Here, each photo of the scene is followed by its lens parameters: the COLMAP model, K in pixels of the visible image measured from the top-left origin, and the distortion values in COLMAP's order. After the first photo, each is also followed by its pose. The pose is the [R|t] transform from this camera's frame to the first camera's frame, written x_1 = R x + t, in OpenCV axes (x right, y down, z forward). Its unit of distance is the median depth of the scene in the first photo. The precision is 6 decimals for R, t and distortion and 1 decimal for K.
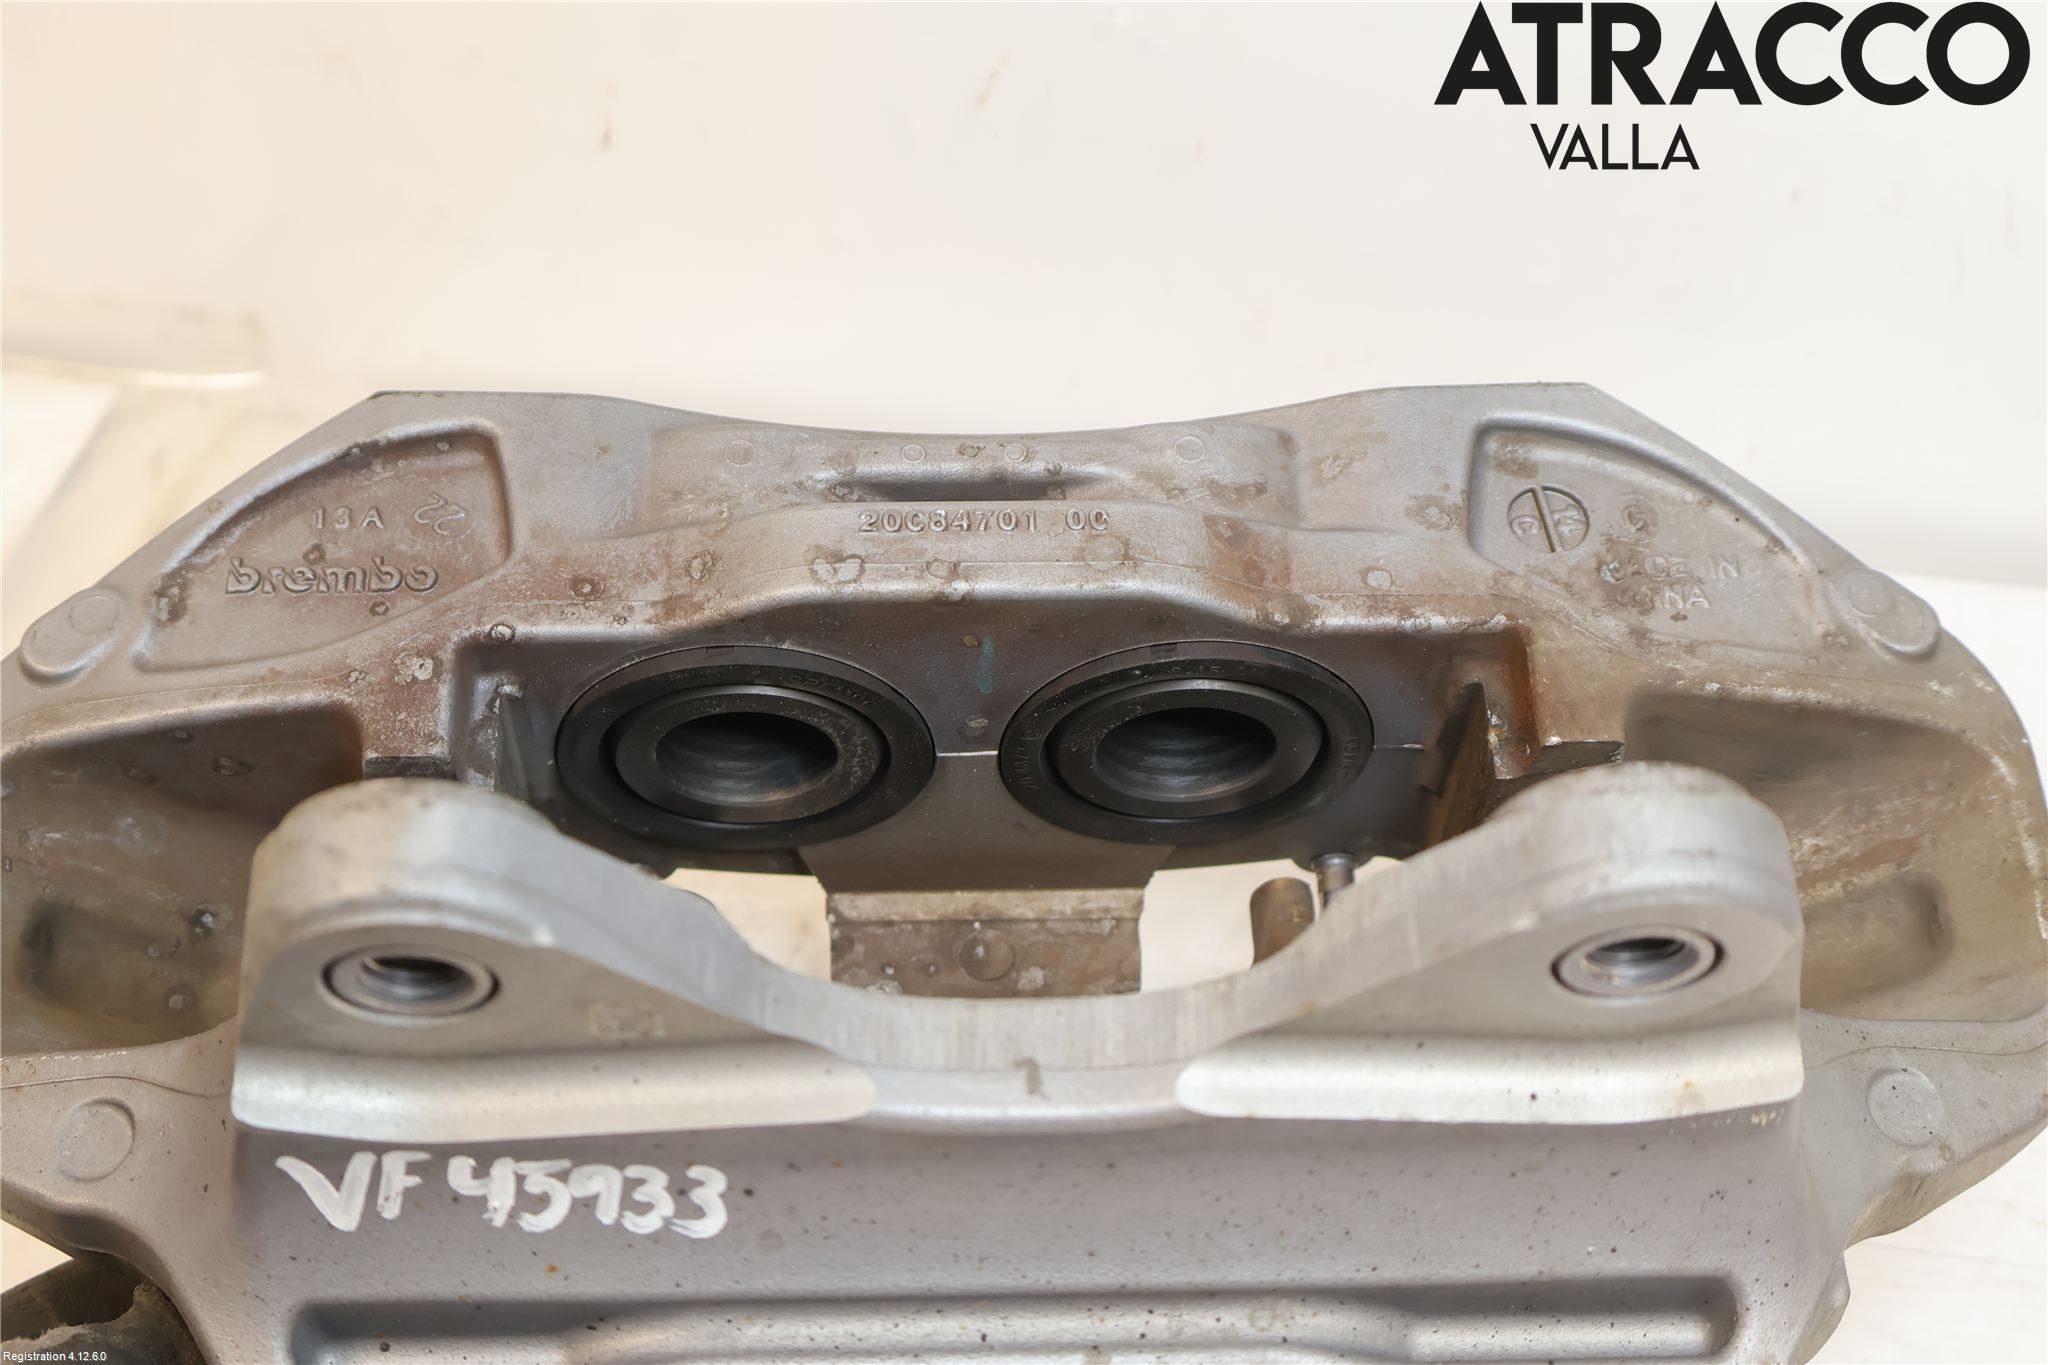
lens RADIAL K [[2953.7, 0, 1023.5], [0, 2953.7, 682.4], [0, 0, 1]] dist [0.021461, 0.000000]
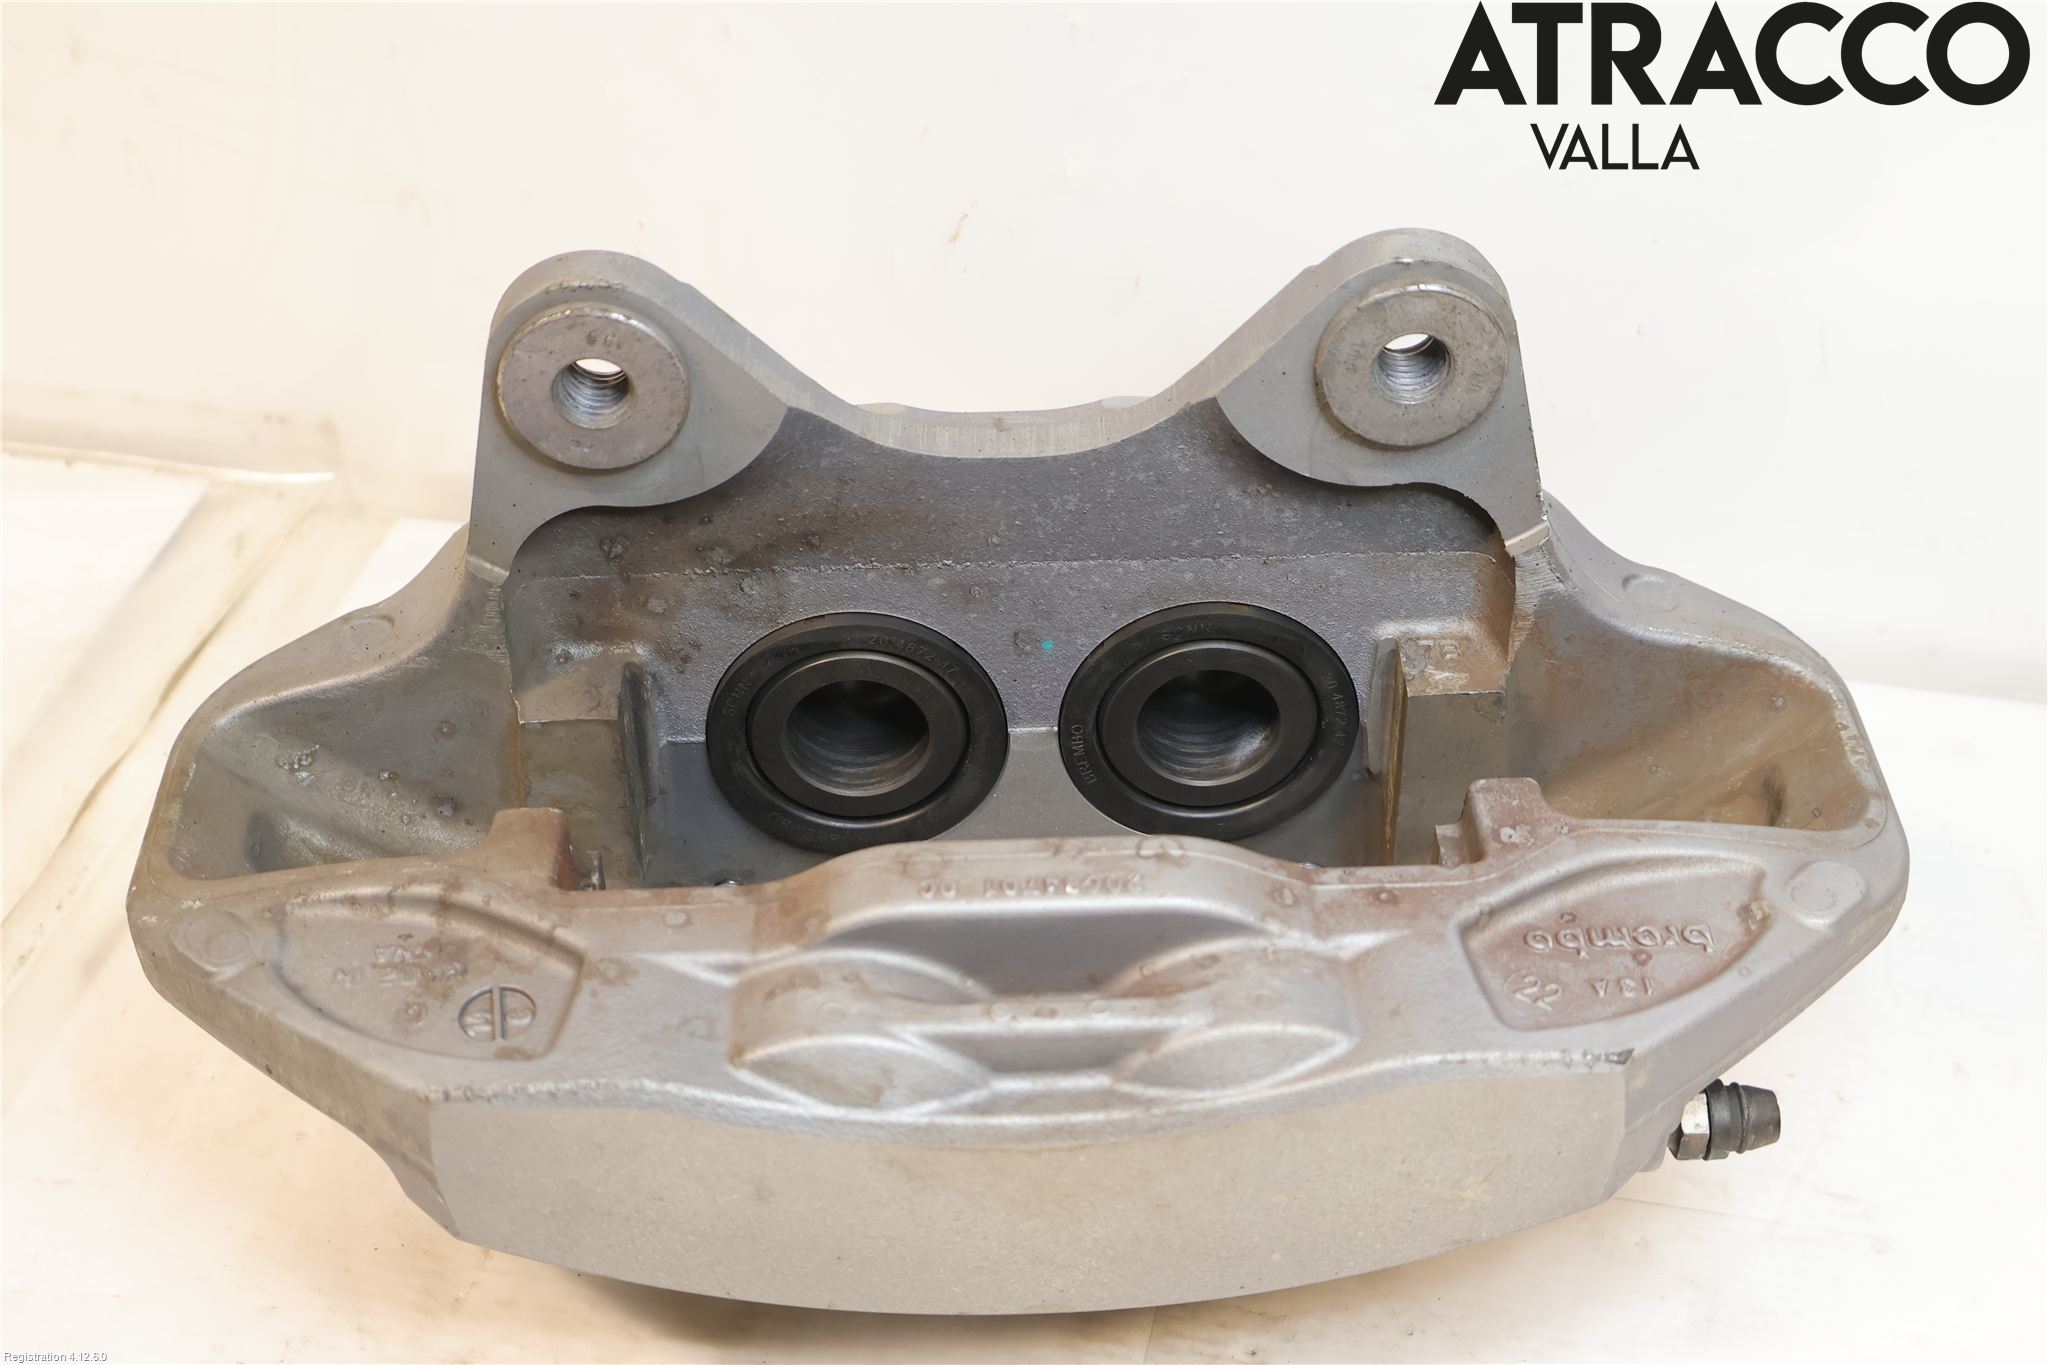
lens RADIAL K [[2953.7, 0, 1024.8], [0, 2953.7, 682.6], [0, 0, 1]] dist [0.021461, 0.000000]
pose [[-0.999847, -0.016762, -0.004977, -0.003928], [-0.002833, -0.125555, 0.992083, -1.131198], [-0.017254, 0.991945, 0.125488, 0.774998]]
